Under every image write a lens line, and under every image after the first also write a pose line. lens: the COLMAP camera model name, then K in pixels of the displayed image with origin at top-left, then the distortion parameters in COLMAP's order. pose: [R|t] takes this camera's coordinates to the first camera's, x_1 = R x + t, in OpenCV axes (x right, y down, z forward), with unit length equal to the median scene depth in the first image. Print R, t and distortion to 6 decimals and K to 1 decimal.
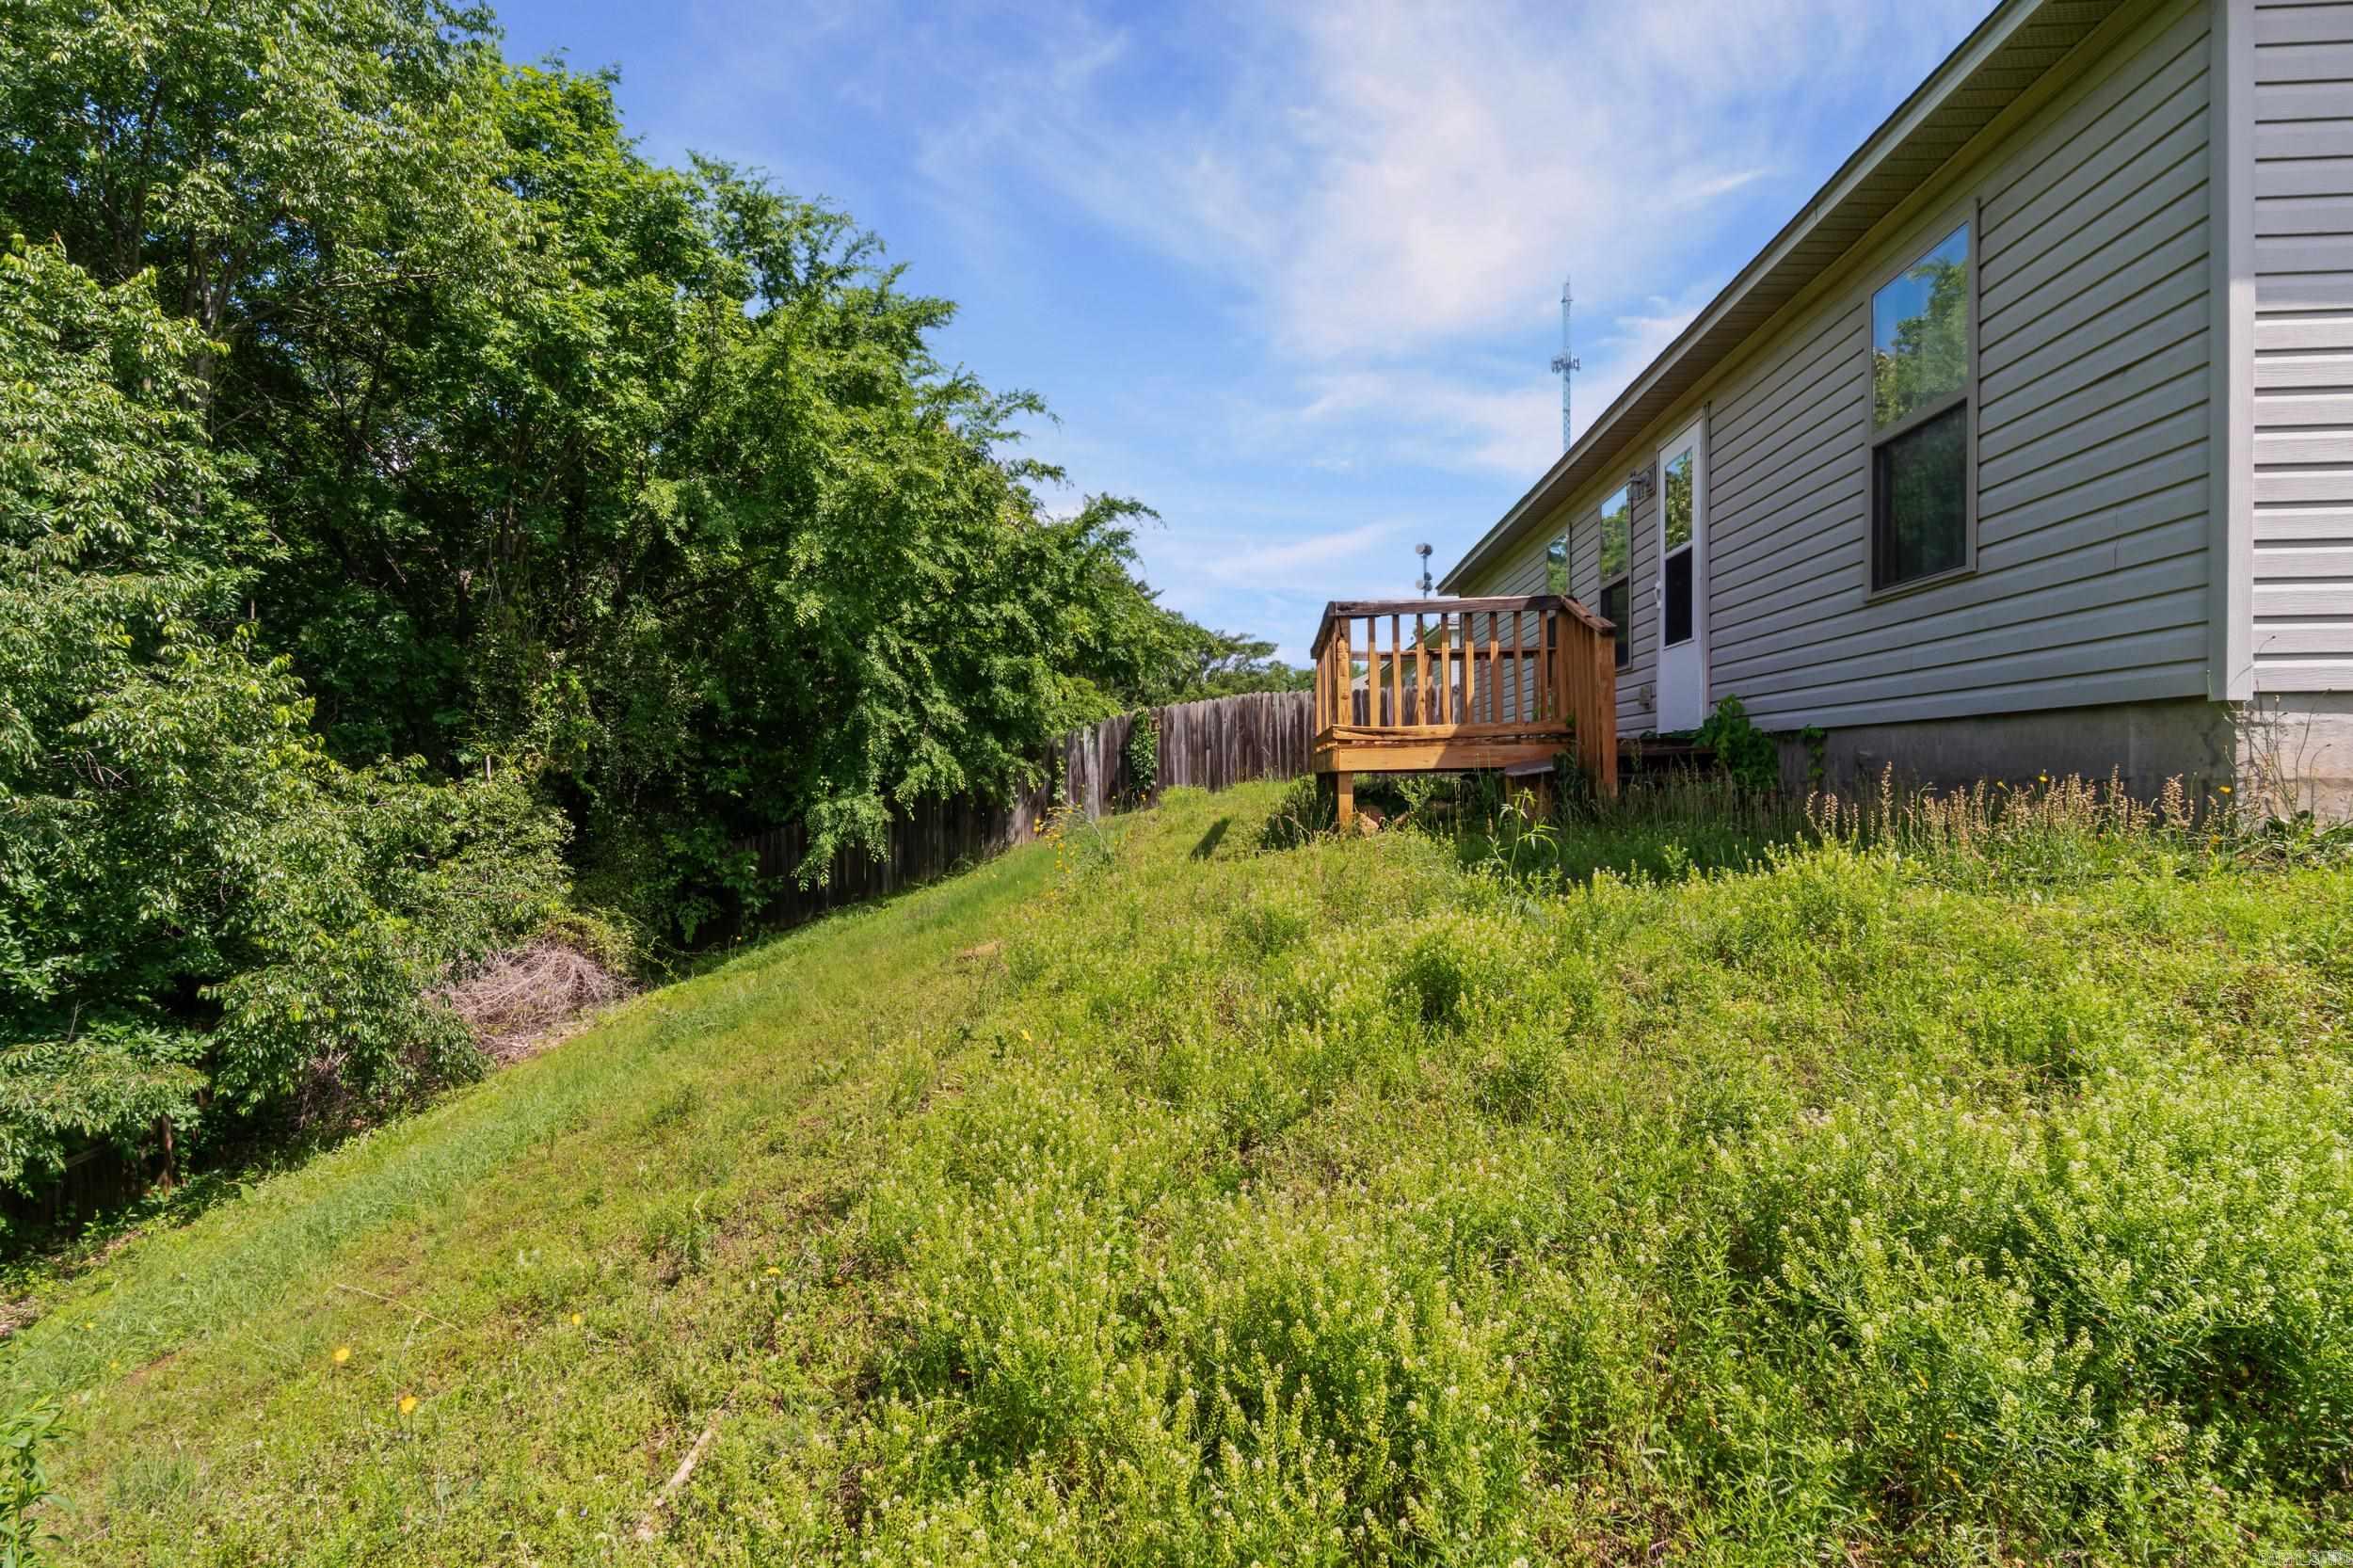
lens RADIAL K [[1184.8, 0, 1166.8], [0, 1184.8, 770.8], [0, 0, 1]] dist [-0.000553, -0.000145]
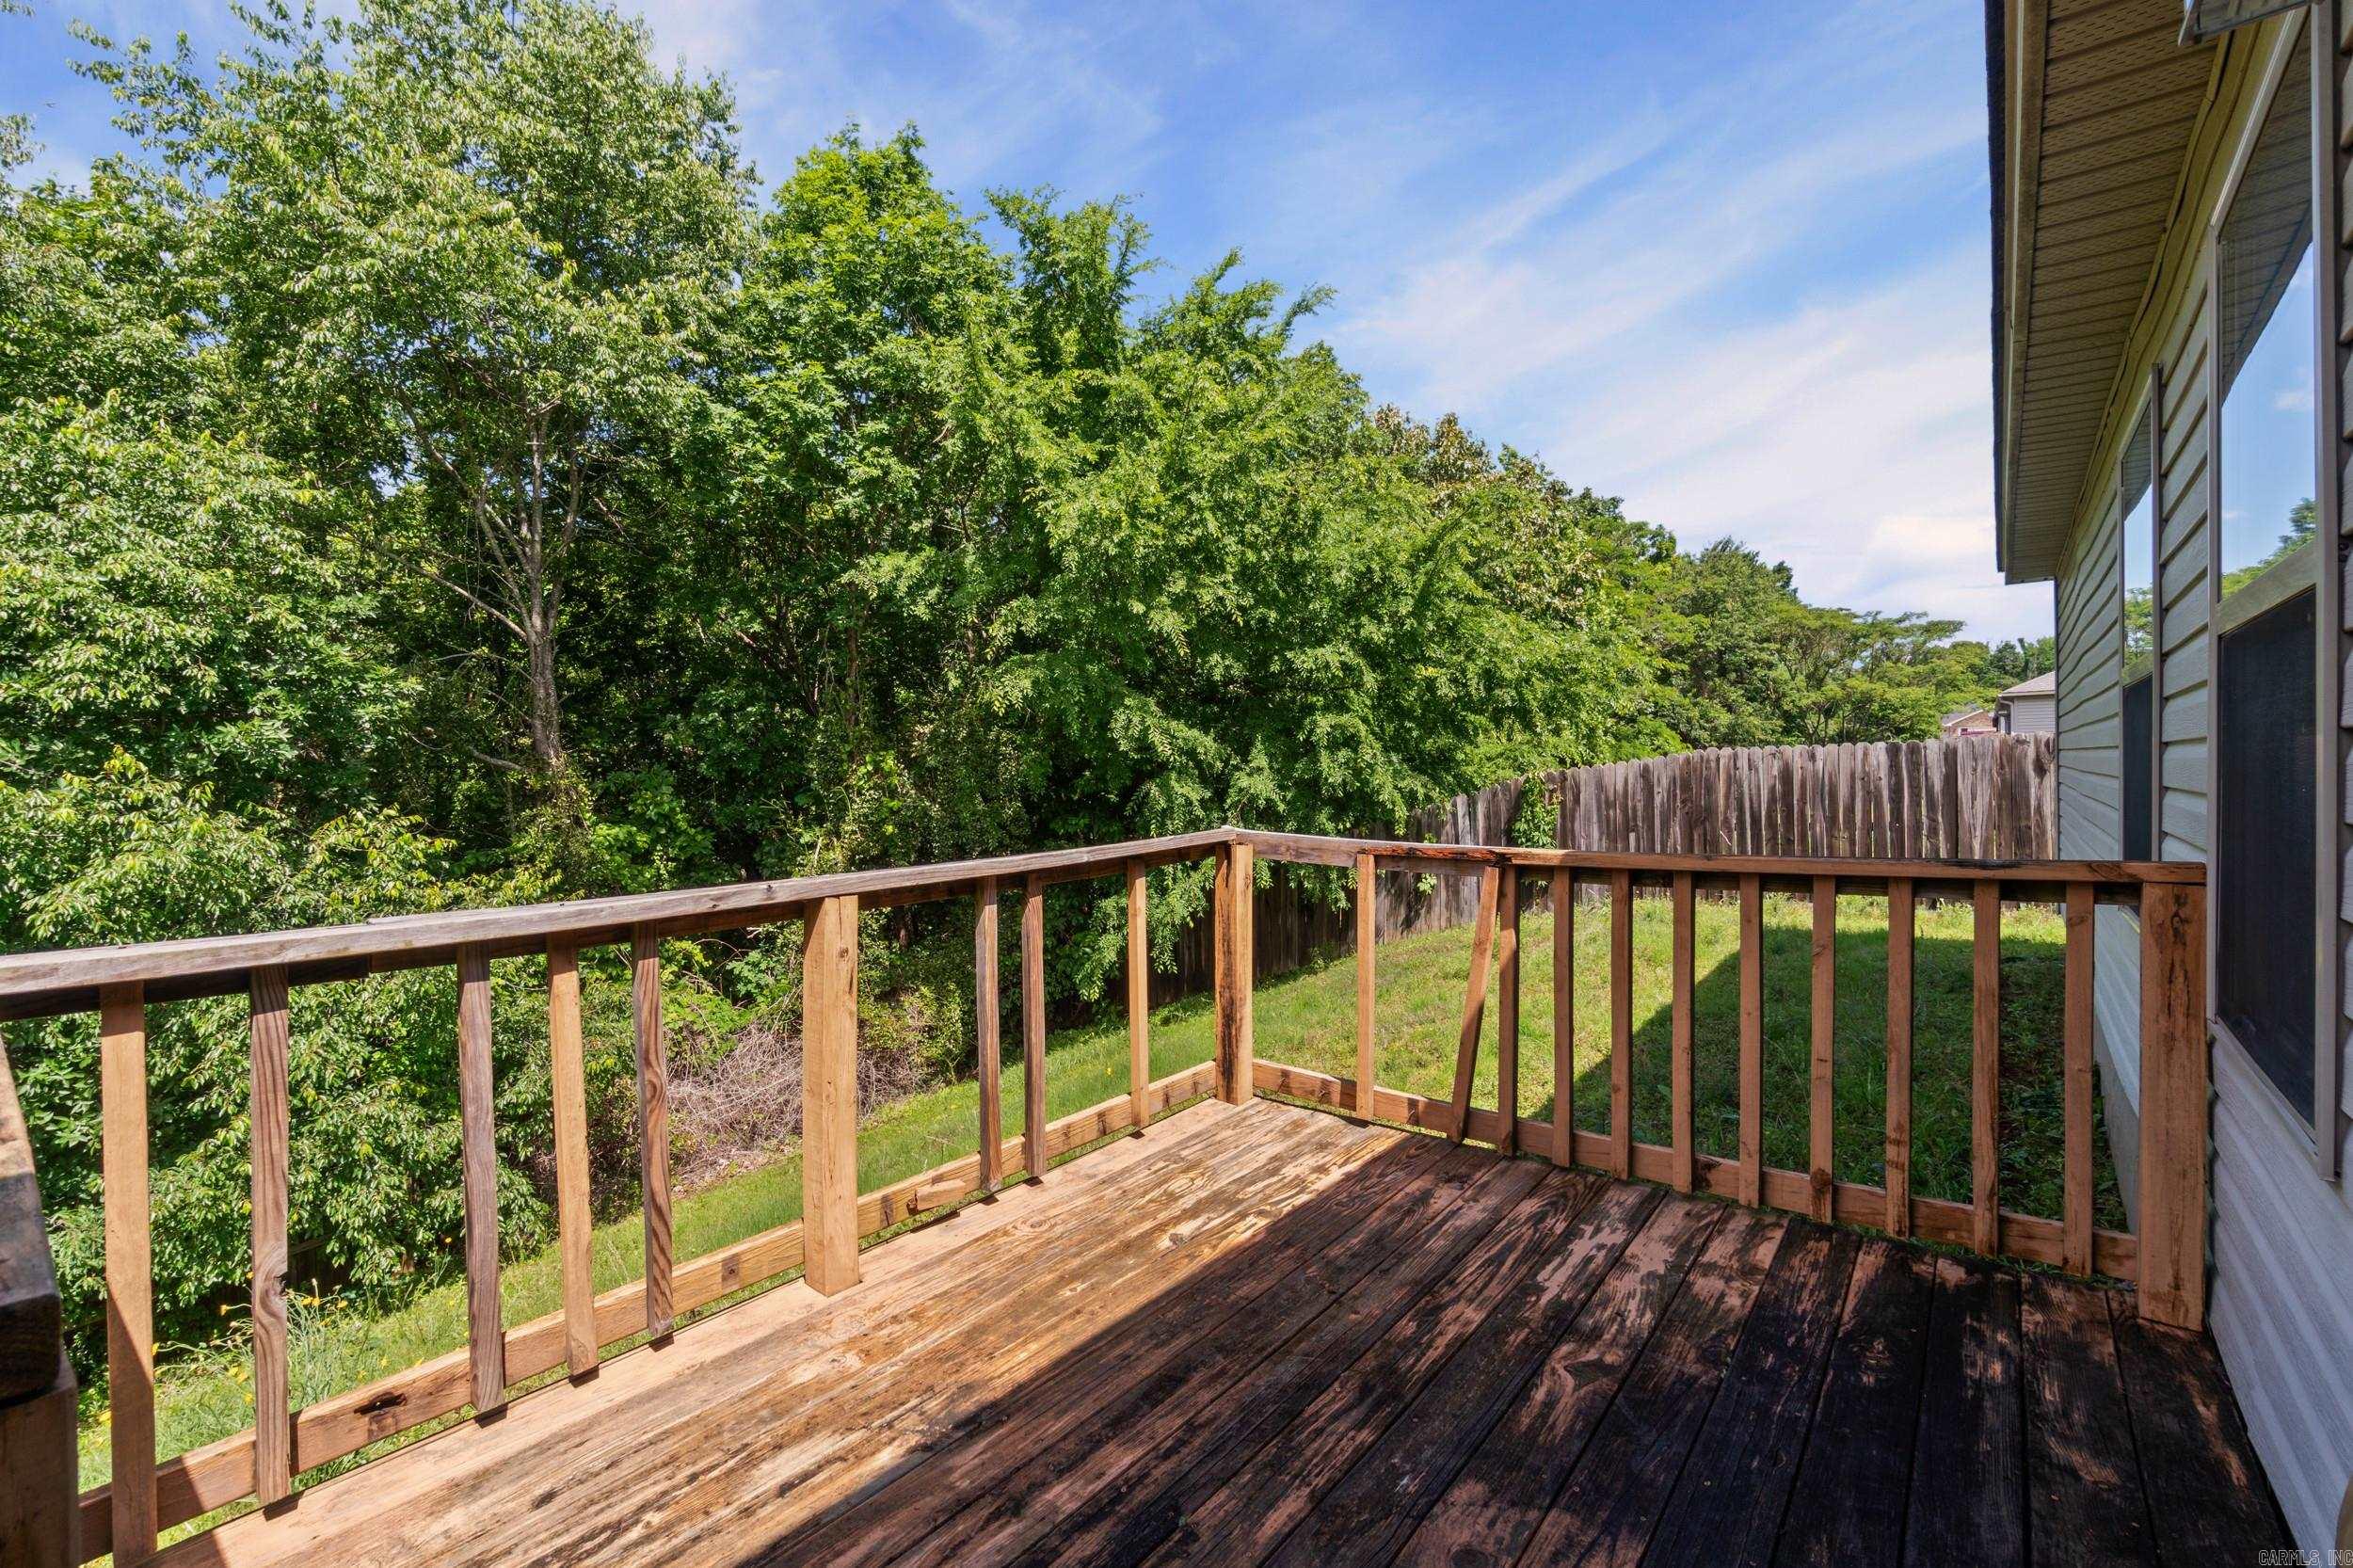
lens RADIAL K [[1029.1, 0, 1175.3], [0, 1029.1, 771.6], [0, 0, 1]] dist [0.000252, 0.000023]
pose [[0.831089, -0.004931, -0.556117, 0.147259], [0.012659, 0.999869, 0.010053, -0.062765], [0.555995, -0.015395, 0.831043, 0.355409]]
